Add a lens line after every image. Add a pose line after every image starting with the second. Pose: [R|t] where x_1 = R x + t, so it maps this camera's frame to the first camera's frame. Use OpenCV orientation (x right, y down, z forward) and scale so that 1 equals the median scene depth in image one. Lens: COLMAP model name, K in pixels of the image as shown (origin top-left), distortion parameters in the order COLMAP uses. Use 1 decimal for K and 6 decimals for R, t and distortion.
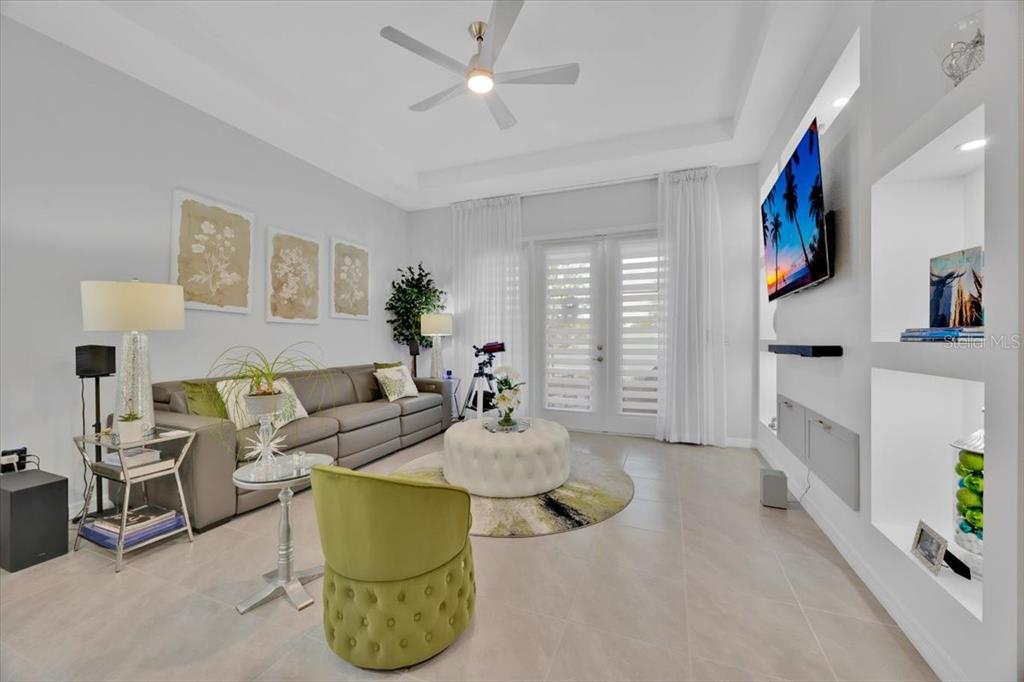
lens RADIAL K [[386.7, 0, 512.0], [0, 386.7, 341.0], [0, 0, 1]] dist [-0.001092, -0.000003]
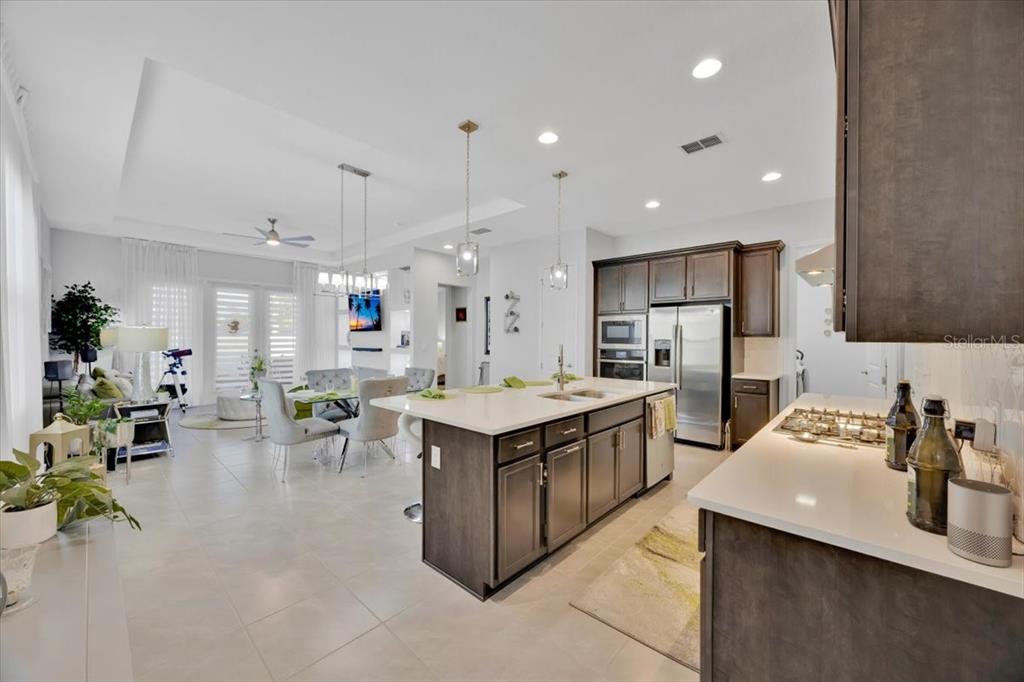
lens RADIAL K [[392.4, 0, 512.0], [0, 392.4, 341.0], [0, 0, 1]] dist [-0.001640, 0.000000]
pose [[0.355113, -0.010273, 0.934767, -1.195322], [0.001835, 0.999945, 0.010292, -0.048898], [-0.934822, -0.001940, 0.355112, -0.810506]]
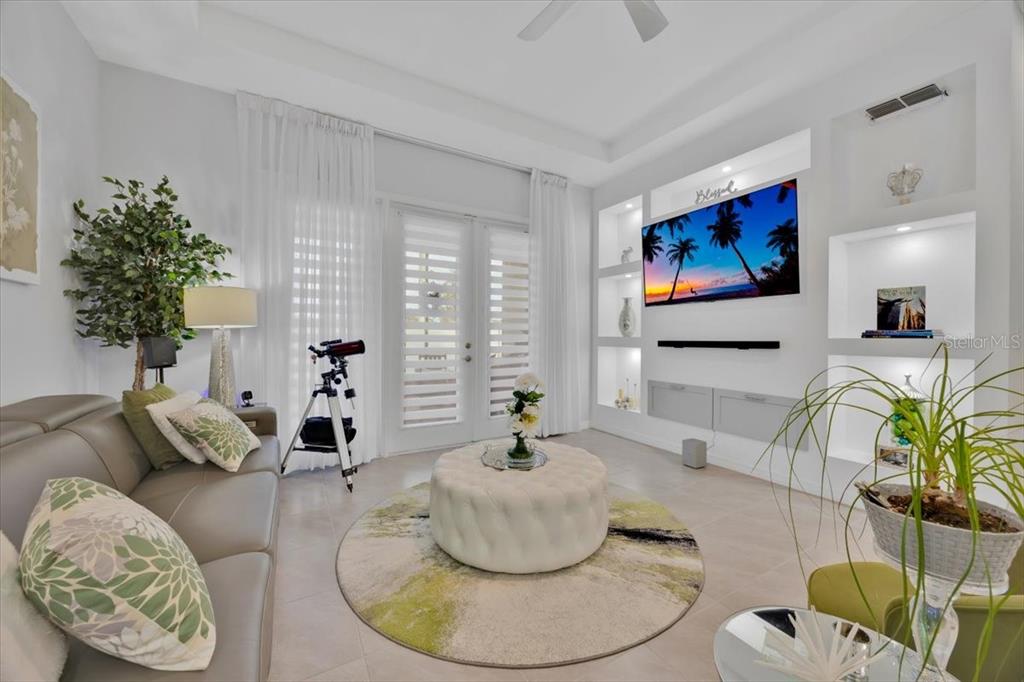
lens RADIAL K [[392.4, 0, 512.0], [0, 392.4, 341.0], [0, 0, 1]] dist [-0.001640, 0.000000]
pose [[0.617843, -0.007330, 0.786267, -0.484447], [0.001114, 0.999964, 0.008447, -0.000653], [-0.786301, -0.004343, 0.617829, 0.462909]]
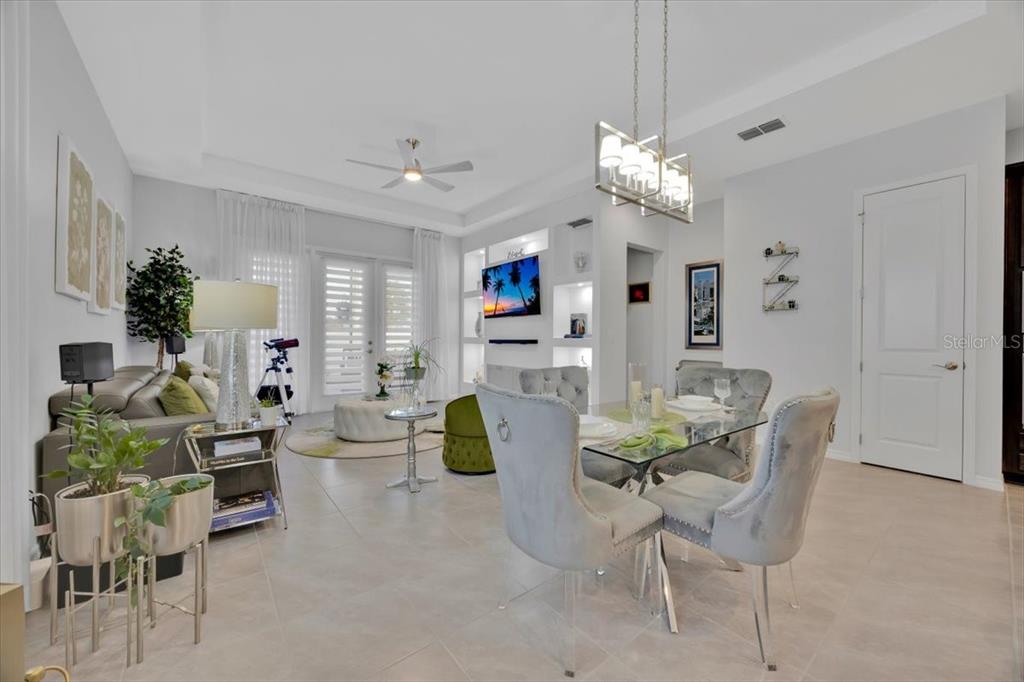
lens RADIAL K [[392.4, 0, 512.0], [0, 392.4, 341.0], [0, 0, 1]] dist [-0.001640, 0.000000]
pose [[0.496851, -0.005720, 0.867817, -0.841538], [0.000565, 0.999980, 0.006267, 0.004010], [-0.867836, -0.002624, 0.496845, -0.104365]]
